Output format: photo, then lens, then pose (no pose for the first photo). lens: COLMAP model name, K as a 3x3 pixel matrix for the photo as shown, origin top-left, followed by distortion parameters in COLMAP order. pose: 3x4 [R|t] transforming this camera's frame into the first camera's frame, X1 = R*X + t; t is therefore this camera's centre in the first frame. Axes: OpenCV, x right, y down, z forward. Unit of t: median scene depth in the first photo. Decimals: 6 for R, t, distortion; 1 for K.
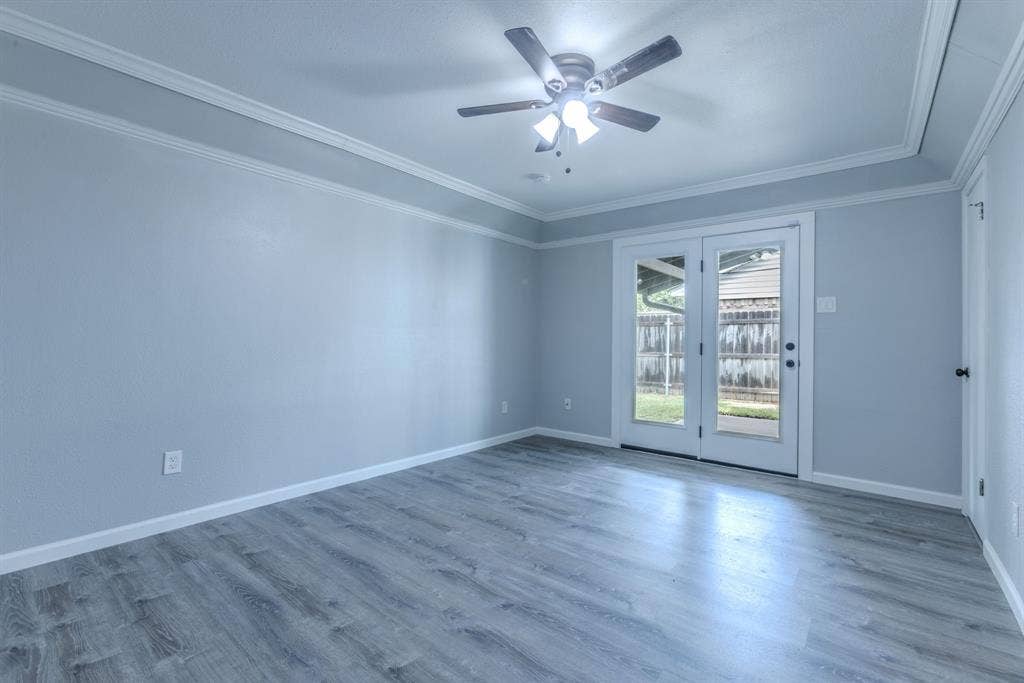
lens RADIAL K [[449.2, 0, 509.8], [0, 449.2, 336.5], [0, 0, 1]] dist [-0.001076, 0.000465]
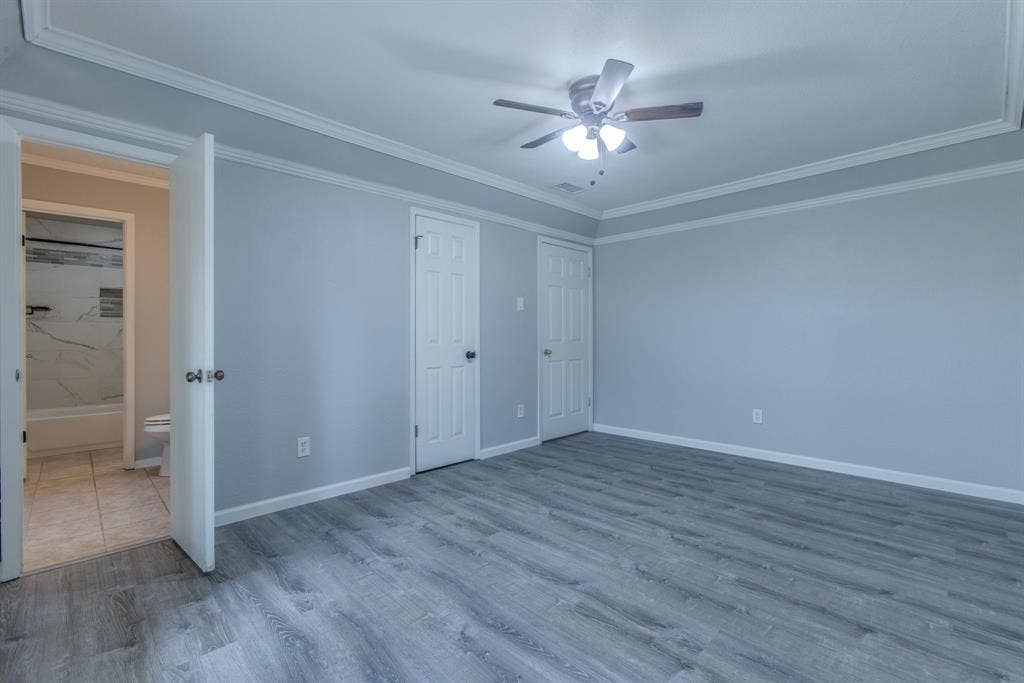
lens RADIAL K [[449.2, 0, 509.8], [0, 449.2, 336.5], [0, 0, 1]] dist [-0.001076, 0.000465]
pose [[-0.994157, -0.009814, 0.107499, 0.209531], [-0.010094, 0.999947, -0.002062, 0.013979], [-0.107473, -0.003135, -0.994203, 2.121599]]
